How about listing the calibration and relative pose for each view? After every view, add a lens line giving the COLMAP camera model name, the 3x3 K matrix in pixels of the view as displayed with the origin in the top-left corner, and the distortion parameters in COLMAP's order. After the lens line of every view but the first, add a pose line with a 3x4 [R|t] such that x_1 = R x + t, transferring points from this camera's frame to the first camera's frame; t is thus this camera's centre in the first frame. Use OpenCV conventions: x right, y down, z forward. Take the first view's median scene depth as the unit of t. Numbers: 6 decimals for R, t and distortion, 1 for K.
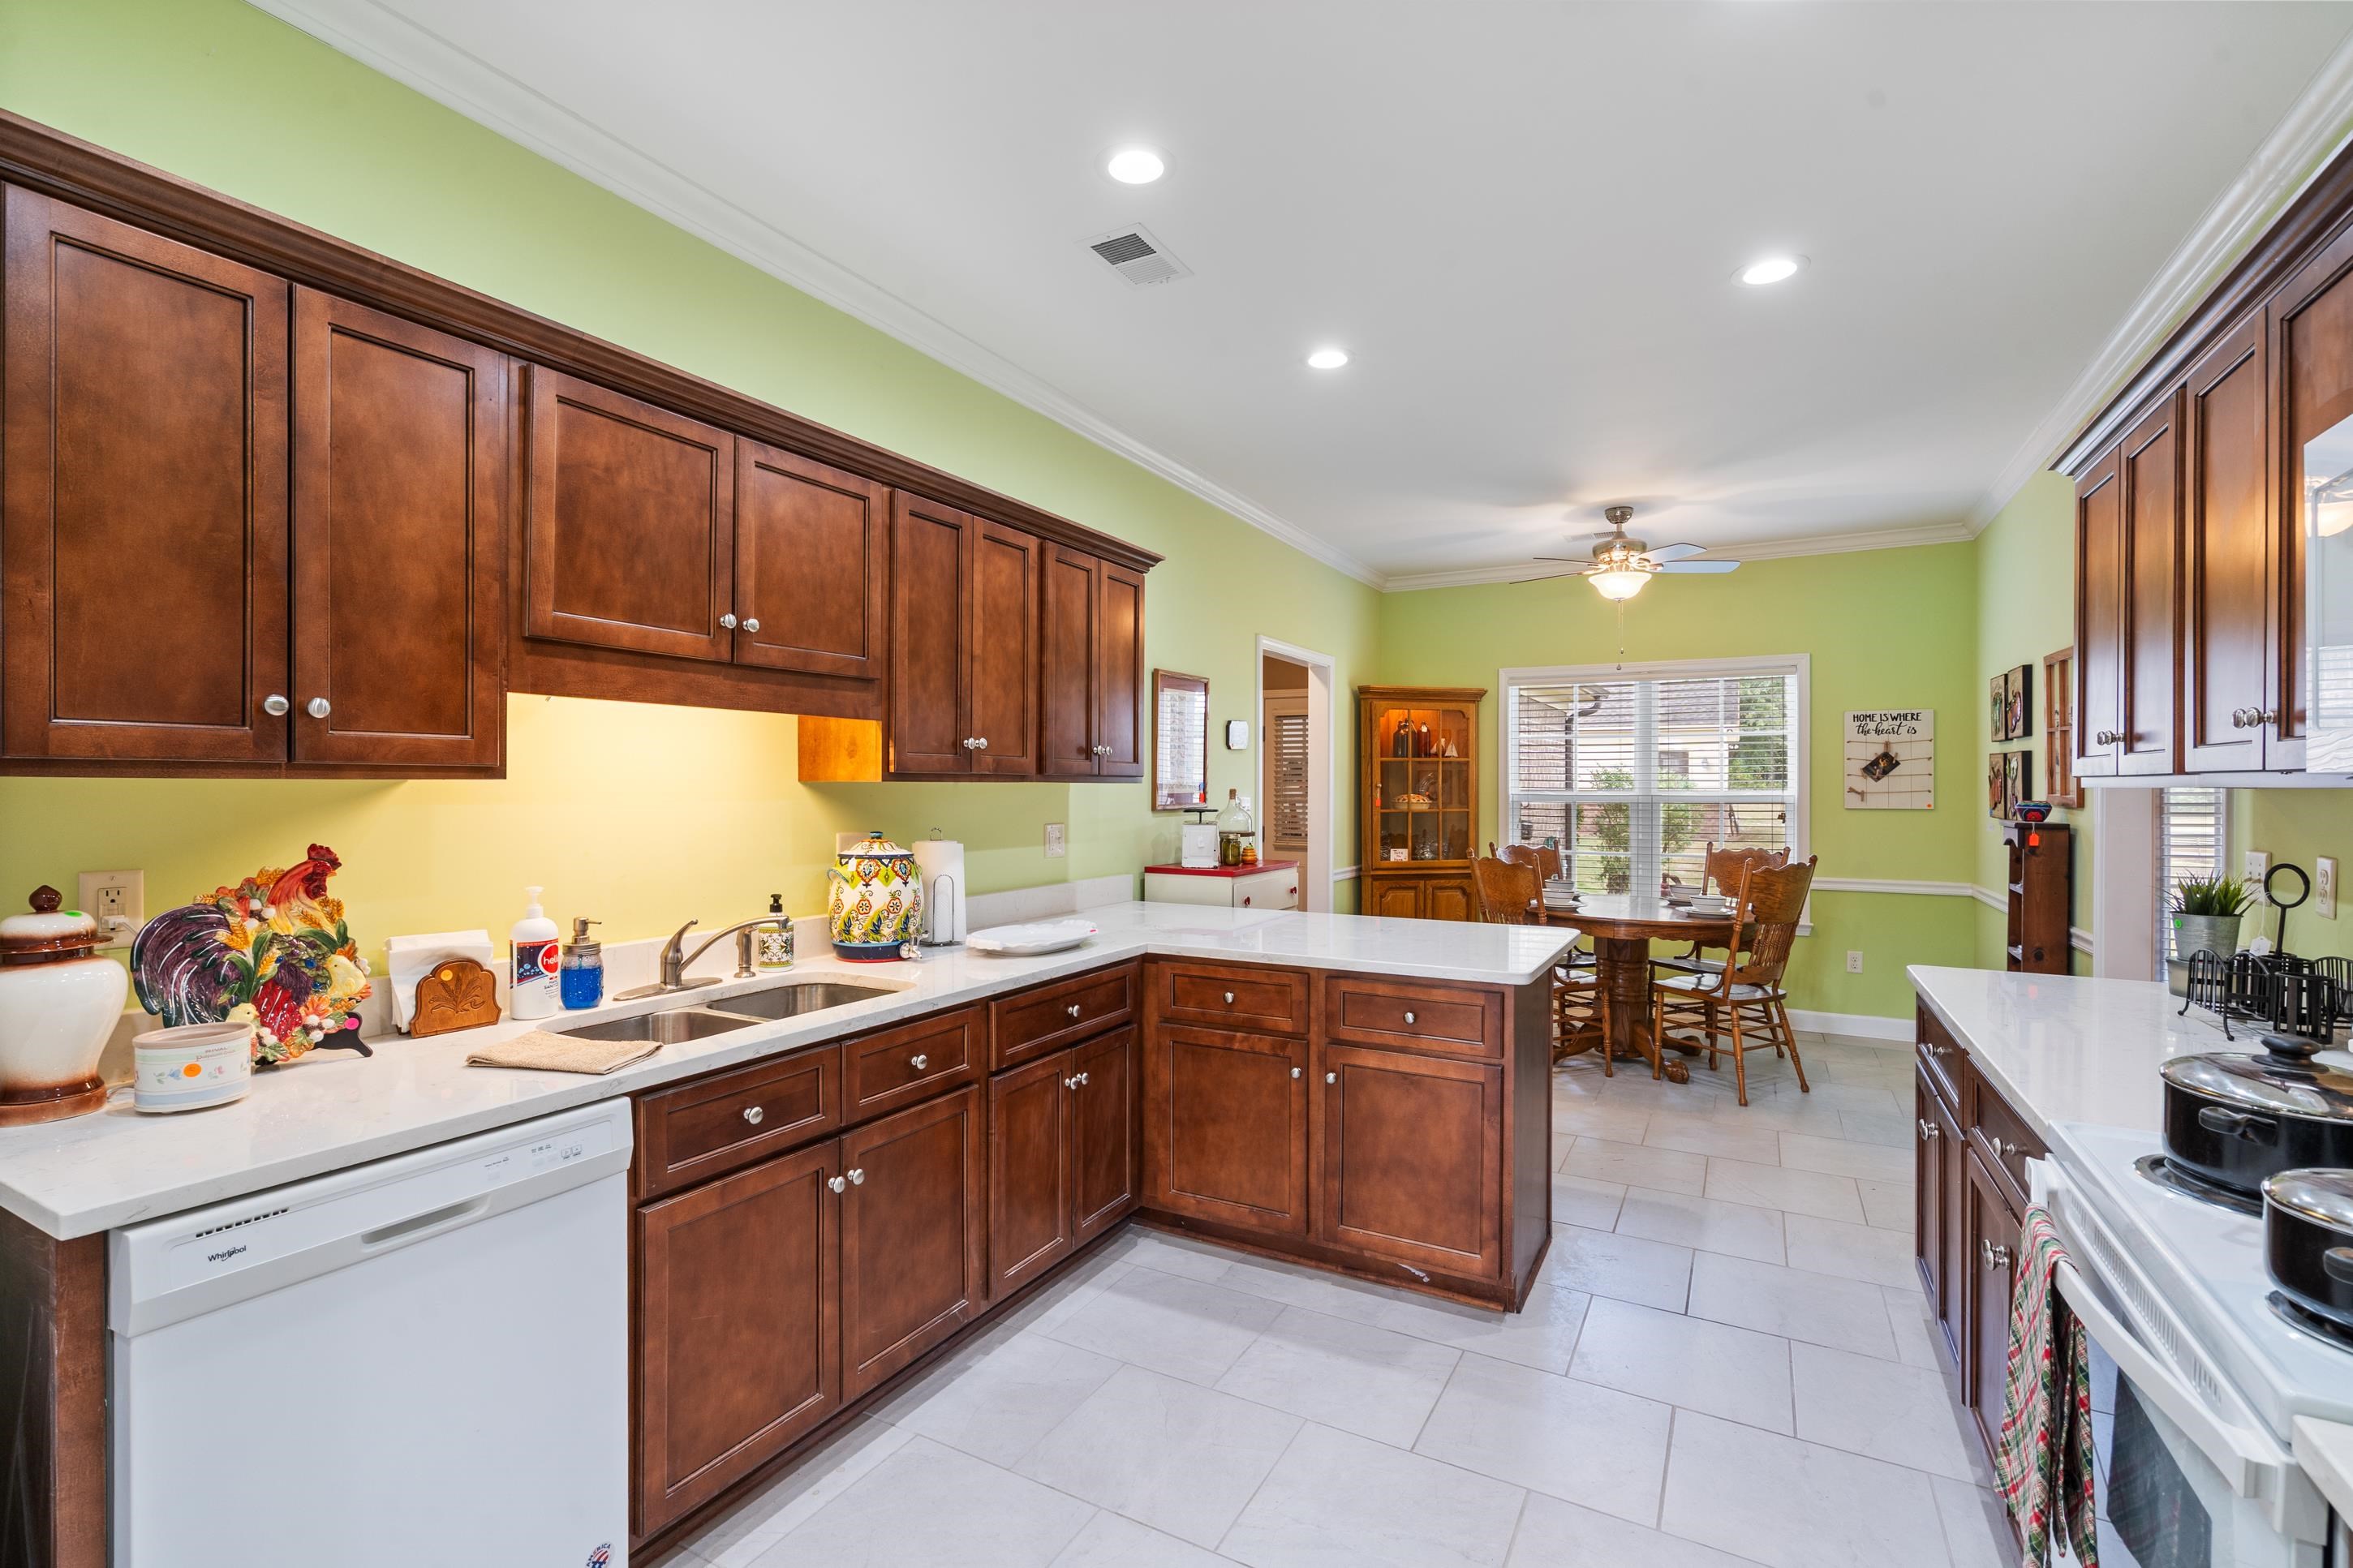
lens RADIAL K [[1072.9, 0, 1151.4], [0, 1072.9, 791.7], [0, 0, 1]] dist [-0.004853, 0.000736]
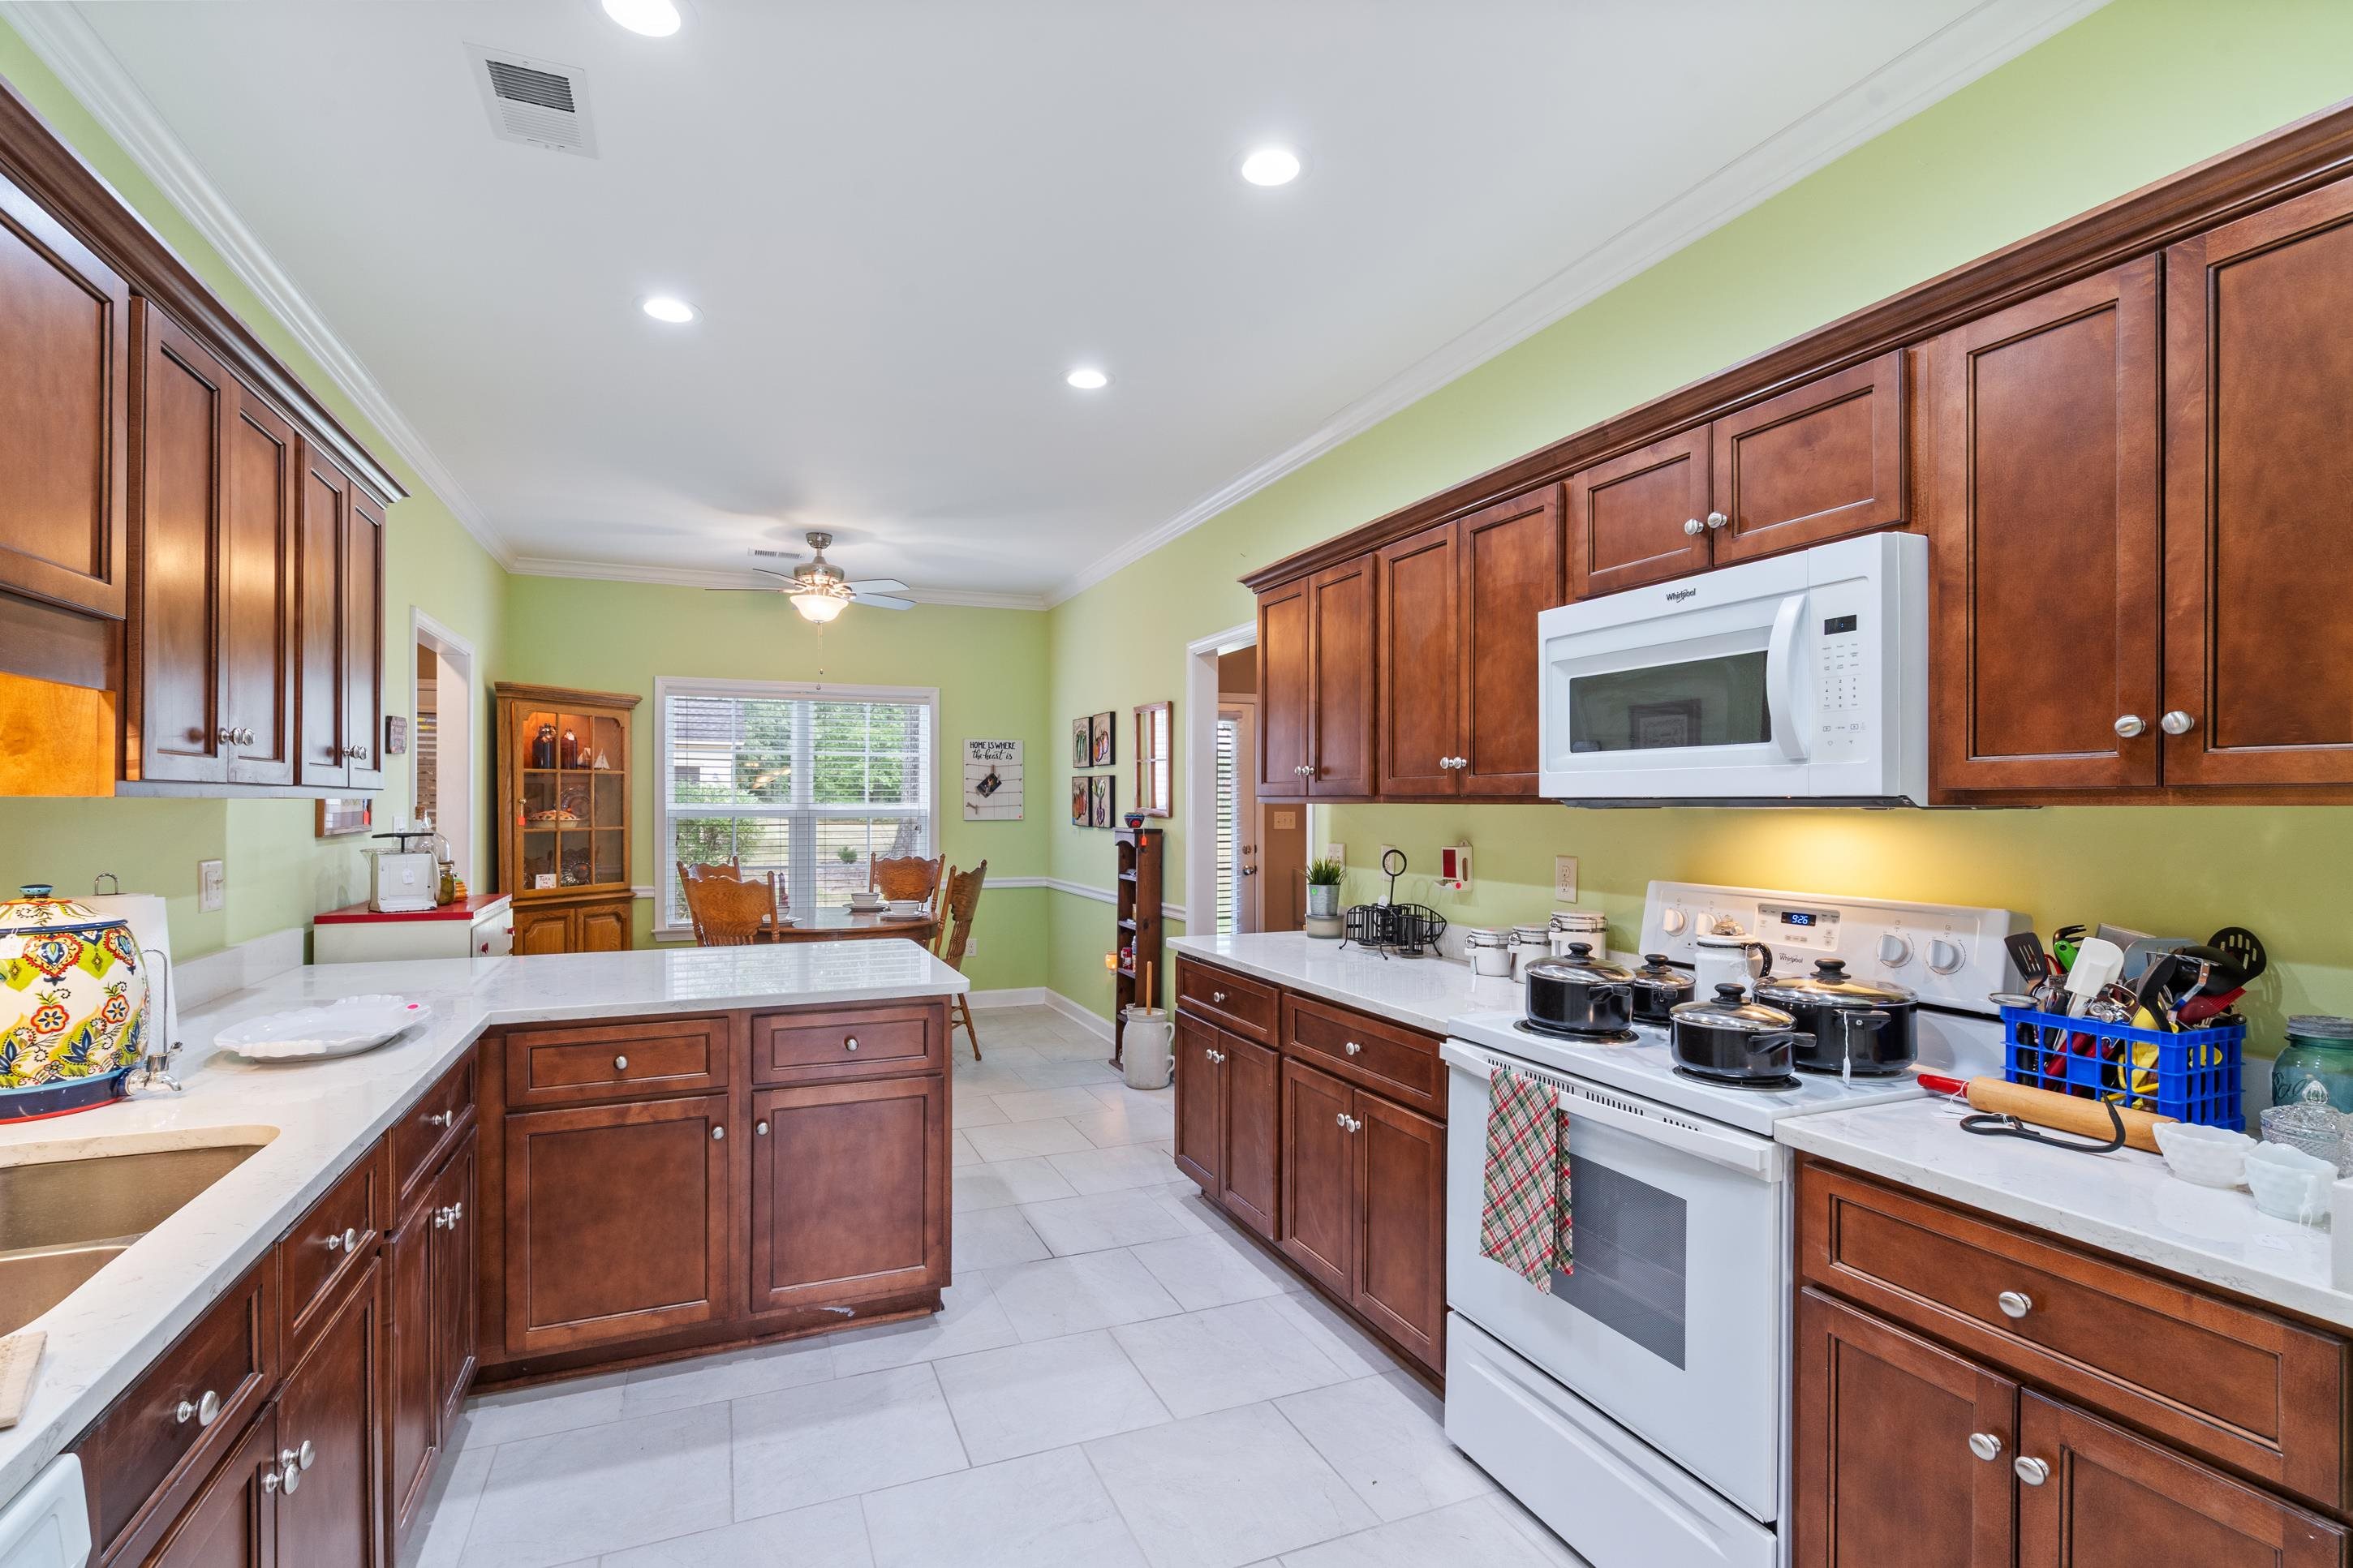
lens RADIAL K [[1072.9, 0, 1158.3], [0, 1072.9, 806.8], [0, 0, 1]] dist [-0.004853, 0.000736]
pose [[0.615442, -0.004602, 0.788169, -0.253557], [0.004120, 0.999988, 0.002621, -0.002087], [-0.788171, 0.001634, 0.615454, 0.142629]]
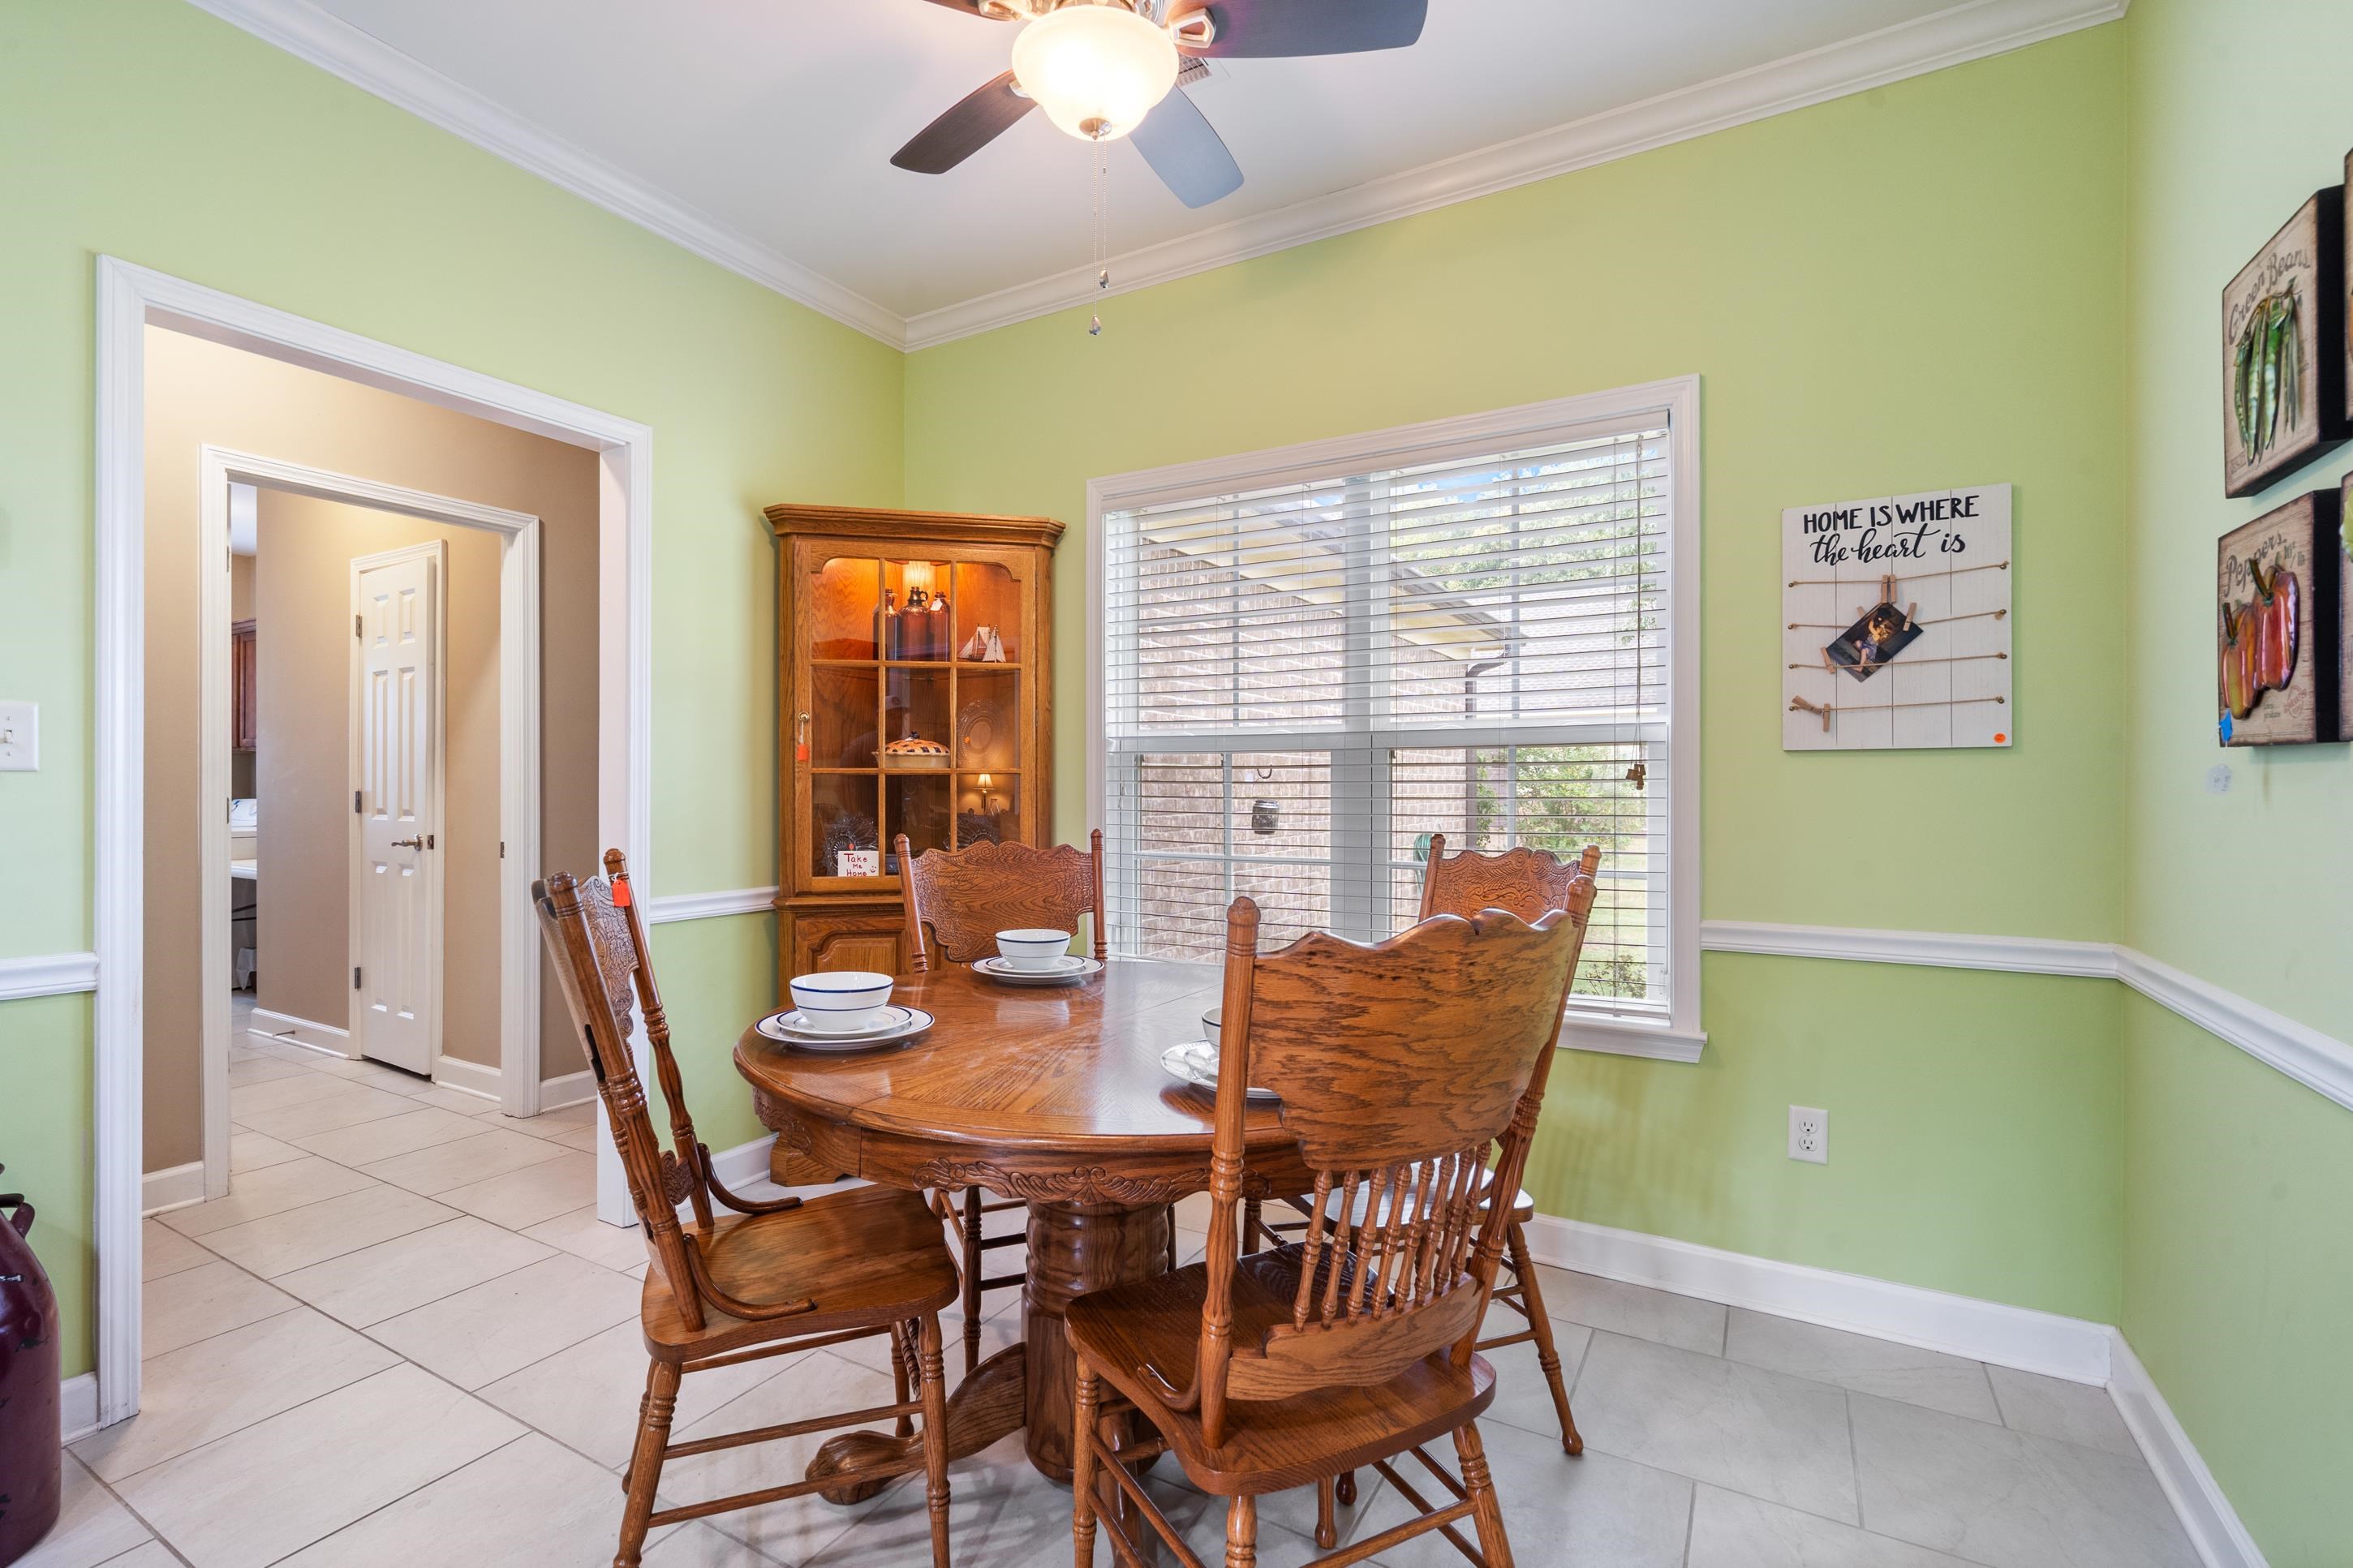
lens RADIAL K [[1072.9, 0, 1142.9], [0, 1072.9, 793.1], [0, 0, 1]] dist [-0.004853, 0.000736]
pose [[0.999827, -0.000898, -0.018592, 0.642912], [0.000880, 0.999999, -0.000967, 0.049581], [0.018593, 0.000951, 0.999827, 0.920431]]
